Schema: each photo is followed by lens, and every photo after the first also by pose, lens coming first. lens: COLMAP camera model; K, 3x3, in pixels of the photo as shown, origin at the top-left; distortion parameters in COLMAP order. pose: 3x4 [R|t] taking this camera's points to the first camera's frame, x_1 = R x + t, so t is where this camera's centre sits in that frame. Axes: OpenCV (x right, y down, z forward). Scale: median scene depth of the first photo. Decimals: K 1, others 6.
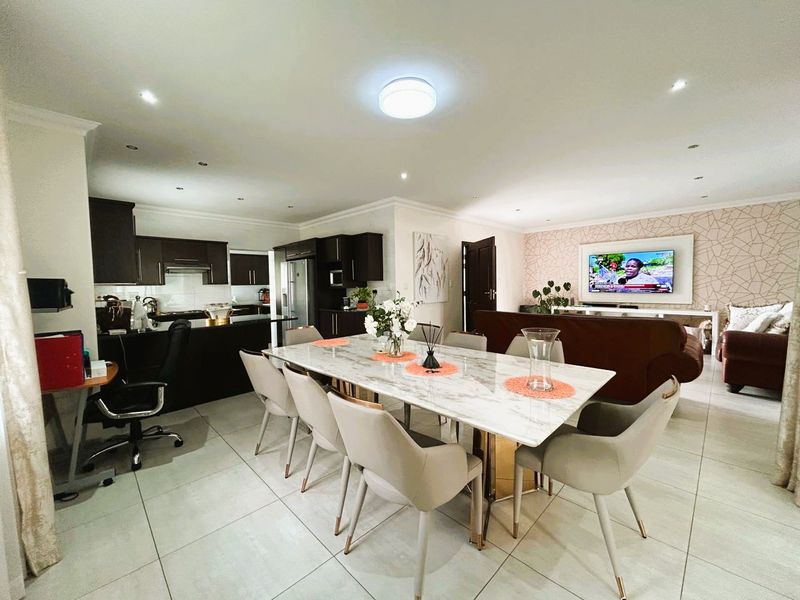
lens RADIAL K [[324.9, 0, 367.7], [0, 324.9, 303.7], [0, 0, 1]] dist [-0.000706, 0.001037]
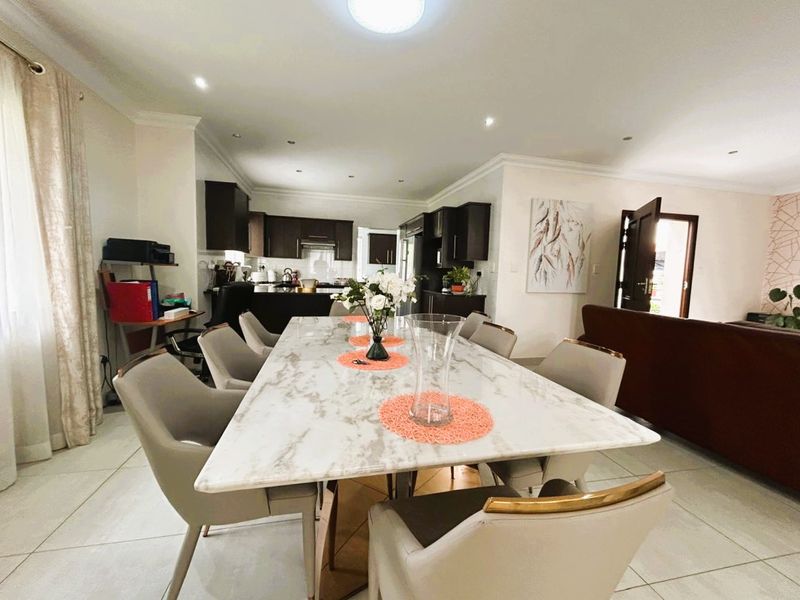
lens RADIAL K [[324.9, 0, 396.7], [0, 324.9, 299.7], [0, 0, 1]] dist [-0.000706, 0.001037]
pose [[0.859936, 0.092037, -0.502035, 0.269986], [-0.080767, 0.995752, 0.044202, 0.010782], [0.503971, 0.002537, 0.863717, 0.168669]]
